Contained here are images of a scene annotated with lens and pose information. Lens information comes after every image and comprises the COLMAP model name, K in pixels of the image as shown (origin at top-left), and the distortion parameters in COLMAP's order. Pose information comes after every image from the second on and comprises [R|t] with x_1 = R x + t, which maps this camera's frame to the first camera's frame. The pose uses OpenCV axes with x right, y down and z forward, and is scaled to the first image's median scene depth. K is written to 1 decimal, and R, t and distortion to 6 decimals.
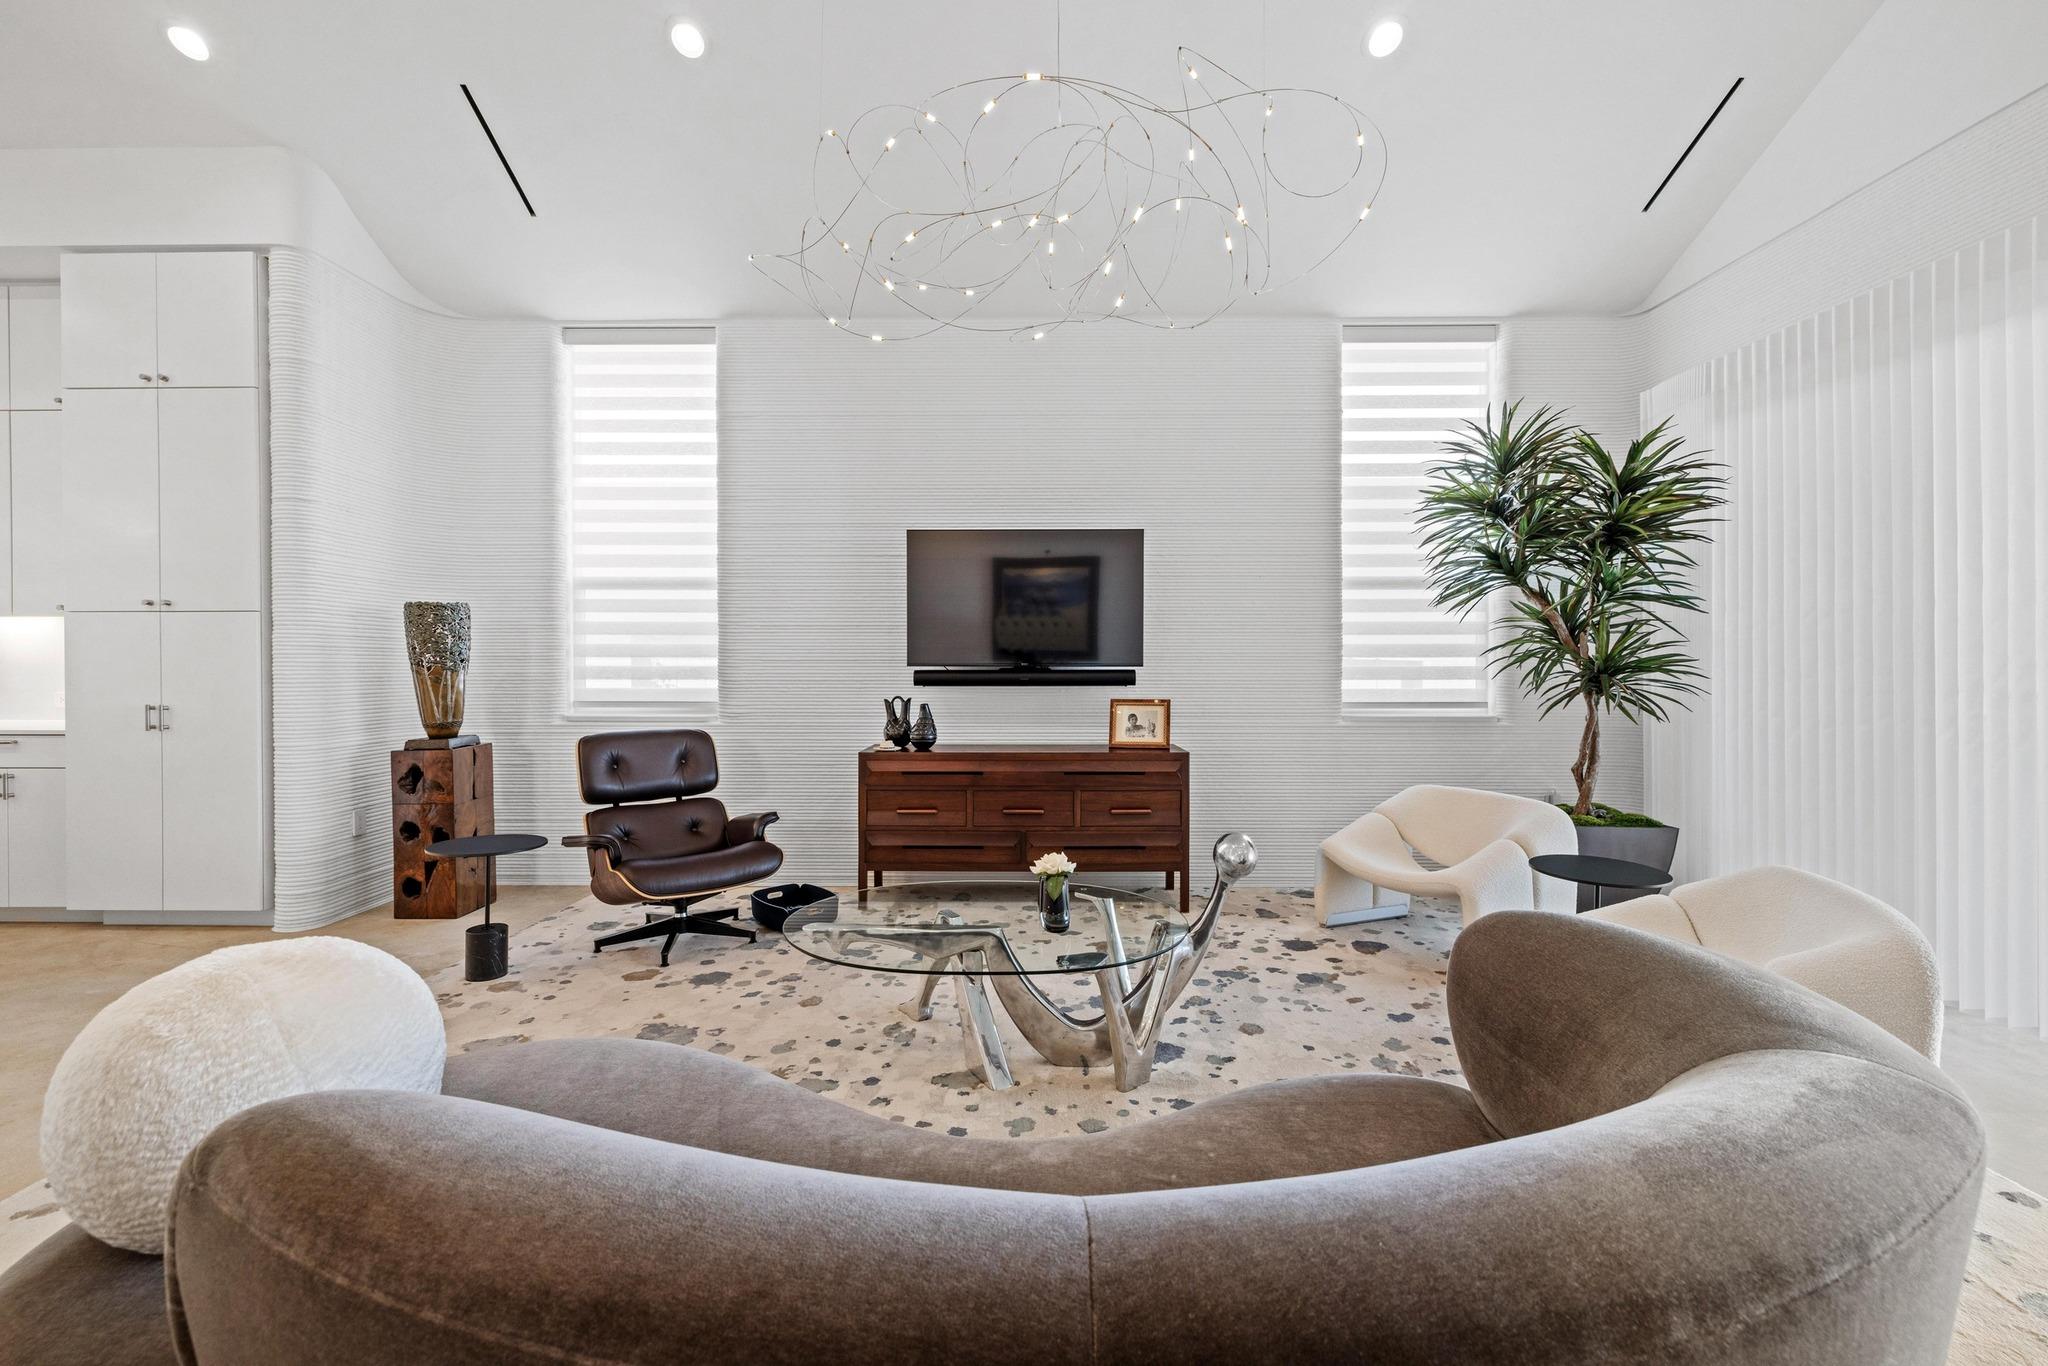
lens RADIAL K [[859.9, 0, 1064.1], [0, 859.9, 676.3], [0, 0, 1]] dist [0.001749, 0.002586]
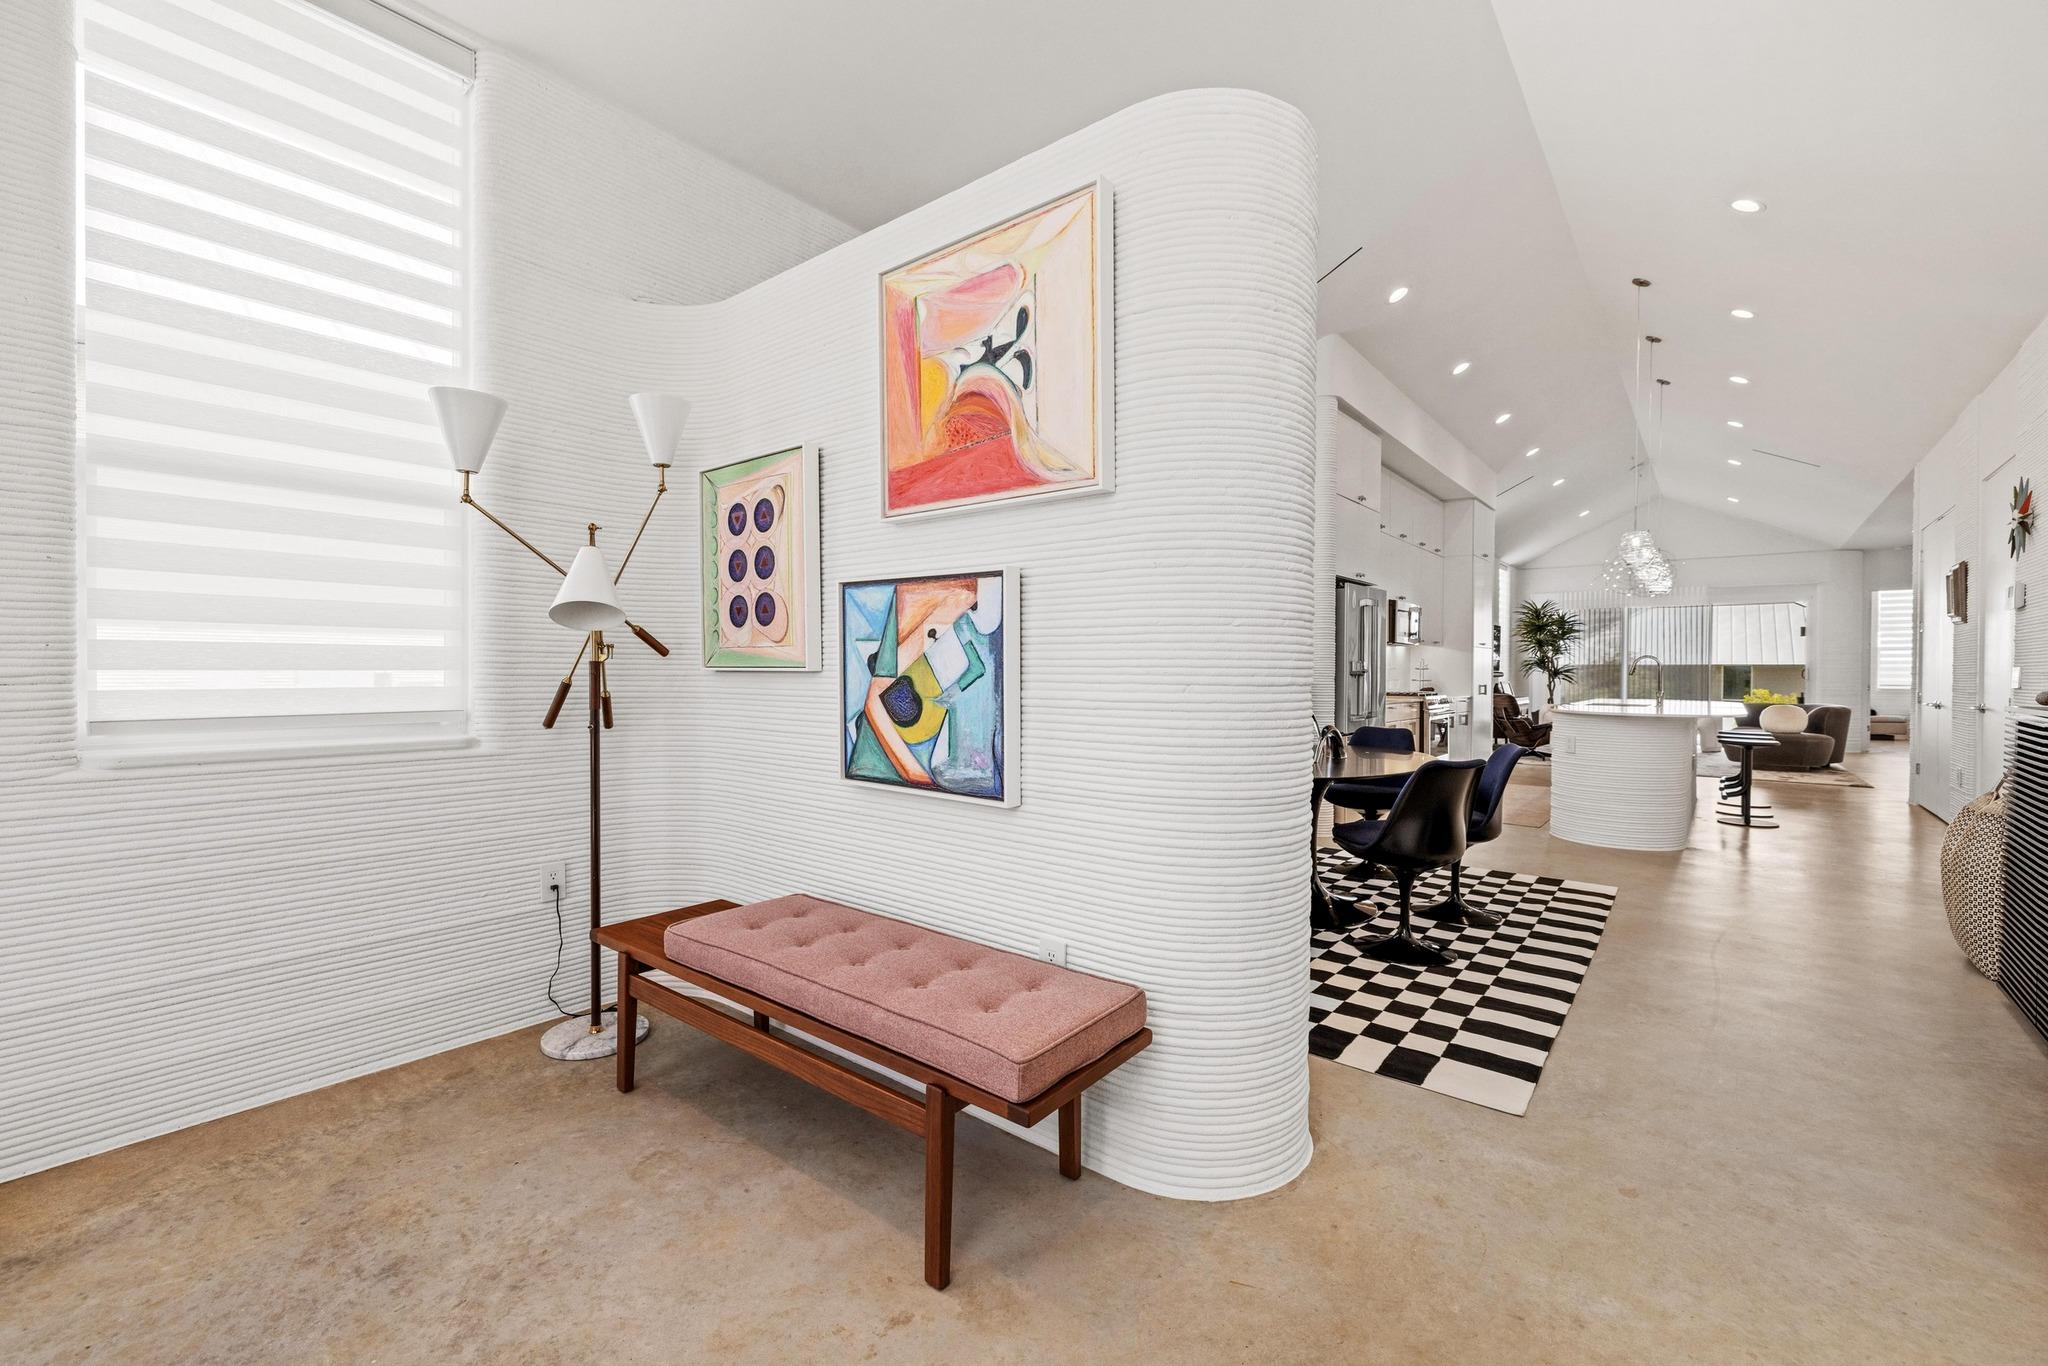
lens RADIAL K [[859.9, 0, 1014.2], [0, 859.9, 676.0], [0, 0, 1]] dist [0.001749, 0.002586]
pose [[0.630527, 0.001164, 0.776166, -3.486962], [0.000584, 0.999998, -0.001974, 0.013287], [-0.776167, 0.001698, 0.630525, 0.425259]]
